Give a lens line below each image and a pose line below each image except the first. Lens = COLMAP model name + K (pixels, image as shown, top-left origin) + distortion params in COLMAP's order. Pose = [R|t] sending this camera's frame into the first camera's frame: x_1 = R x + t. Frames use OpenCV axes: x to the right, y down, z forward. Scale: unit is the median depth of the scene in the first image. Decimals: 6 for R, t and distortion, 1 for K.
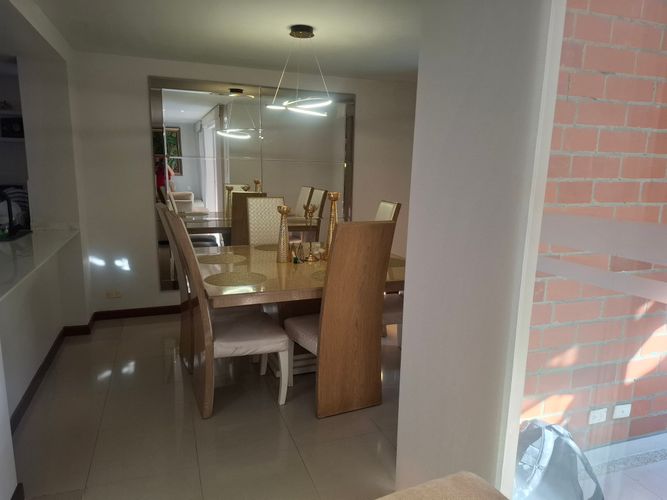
lens RADIAL K [[465.9, 0, 338.2], [0, 465.9, 252.0], [0, 0, 1]] dist [0.084297, -0.086006]
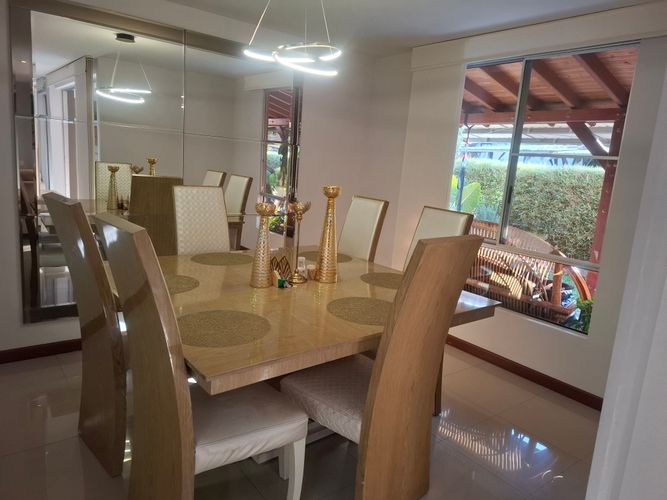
lens RADIAL K [[465.9, 0, 344.5], [0, 465.9, 242.0], [0, 0, 1]] dist [0.084297, -0.086006]
pose [[0.949698, -0.000157, 0.313168, -0.181189], [-0.002012, 0.999976, 0.006603, -0.039718], [-0.313161, -0.006900, 0.949675, 0.268812]]
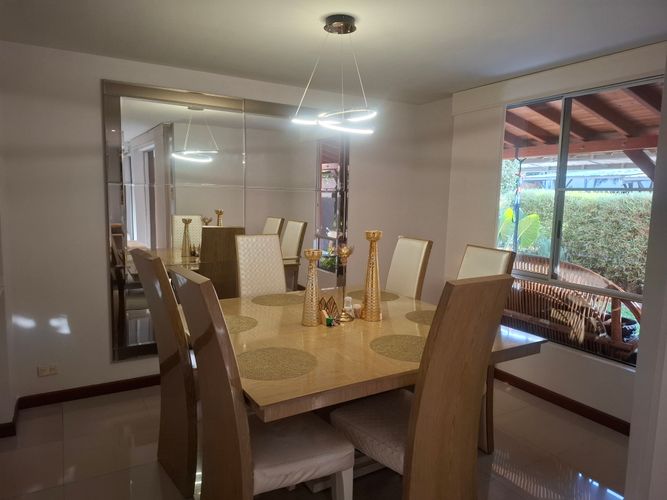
lens RADIAL K [[465.9, 0, 331.4], [0, 465.9, 243.8], [0, 0, 1]] dist [0.084297, -0.086006]
pose [[0.986727, -0.015921, 0.161605, -0.172221], [0.027373, 0.997249, -0.068890, -0.046502], [-0.160063, 0.072400, 0.984448, 0.214382]]
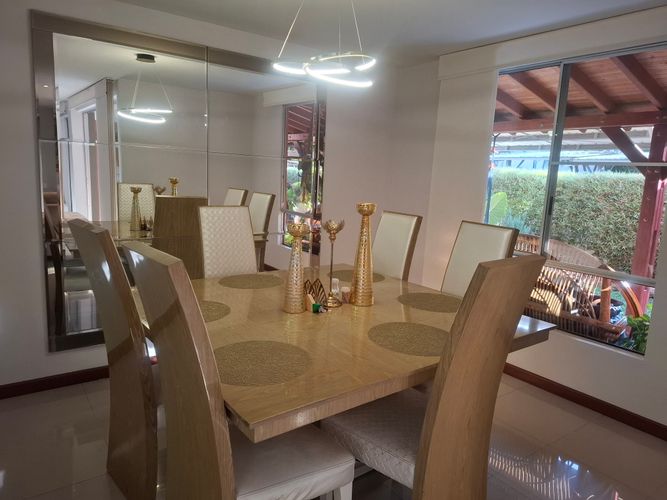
lens RADIAL K [[465.9, 0, 341.3], [0, 465.9, 245.6], [0, 0, 1]] dist [0.084297, -0.086006]
pose [[0.961070, -0.016582, 0.275805, -0.194737], [0.020875, 0.999702, -0.012637, -0.049611], [-0.275514, 0.017903, 0.961130, 0.310432]]
